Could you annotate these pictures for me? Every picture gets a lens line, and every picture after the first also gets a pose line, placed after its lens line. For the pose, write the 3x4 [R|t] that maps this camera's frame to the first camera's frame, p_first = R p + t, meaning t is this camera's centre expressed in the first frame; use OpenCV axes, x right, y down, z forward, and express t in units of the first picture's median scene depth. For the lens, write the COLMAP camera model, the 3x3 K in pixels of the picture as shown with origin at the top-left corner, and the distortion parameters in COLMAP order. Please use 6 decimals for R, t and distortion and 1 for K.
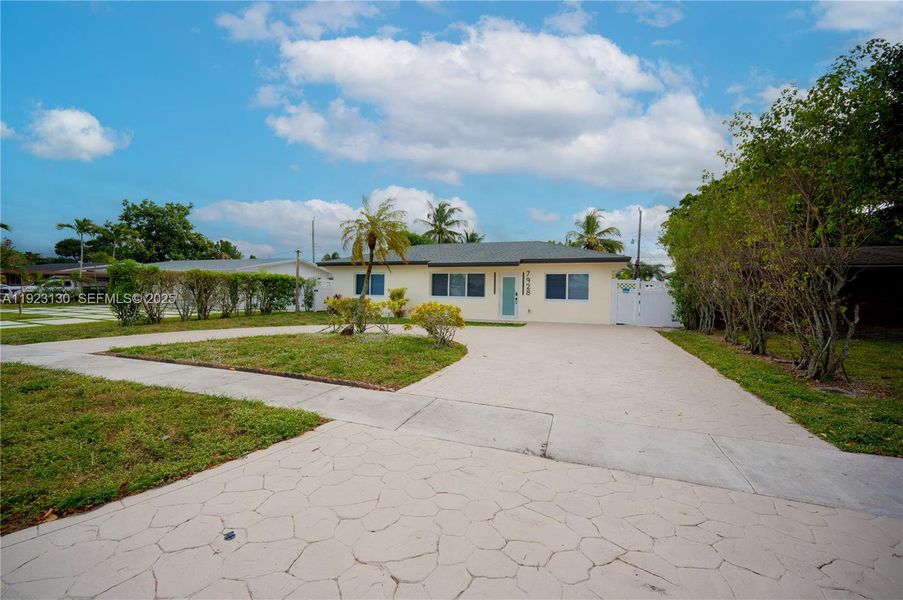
lens RADIAL K [[357.3, 0, 451.5], [0, 357.3, 300.0], [0, 0, 1]] dist [0.000649, -0.000086]
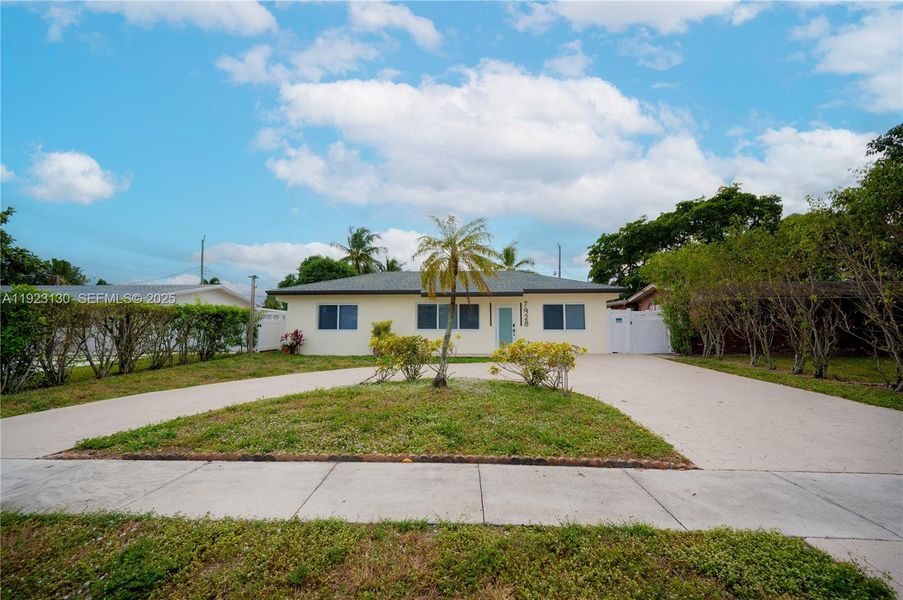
lens RADIAL K [[357.3, 0, 451.5], [0, 357.3, 300.0], [0, 0, 1]] dist [0.000649, -0.000086]
pose [[0.952227, -0.000125, 0.305390, -0.267918], [0.024242, 0.996875, -0.075181, -0.015837], [-0.304426, 0.078993, 0.949255, 0.126170]]
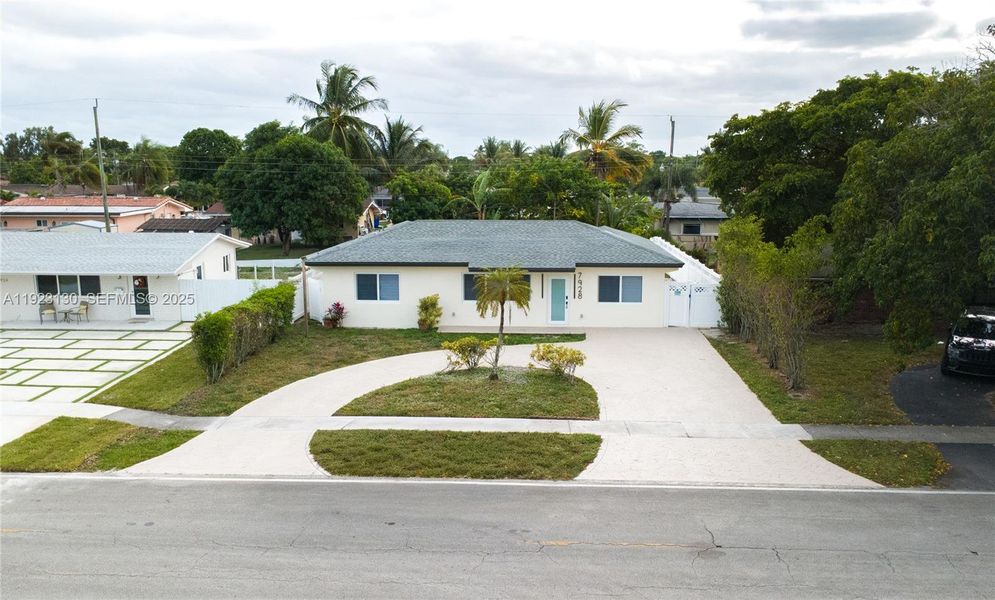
lens RADIAL K [[799.0, 0, 461.2], [0, 799.0, 301.5], [0, 0, 1]] dist [0.001376, -0.001915]
pose [[0.964856, -0.073576, 0.252269, -0.578701], [0.035245, 0.987562, 0.153230, -0.320639], [-0.260405, -0.138954, 0.955448, -0.856120]]
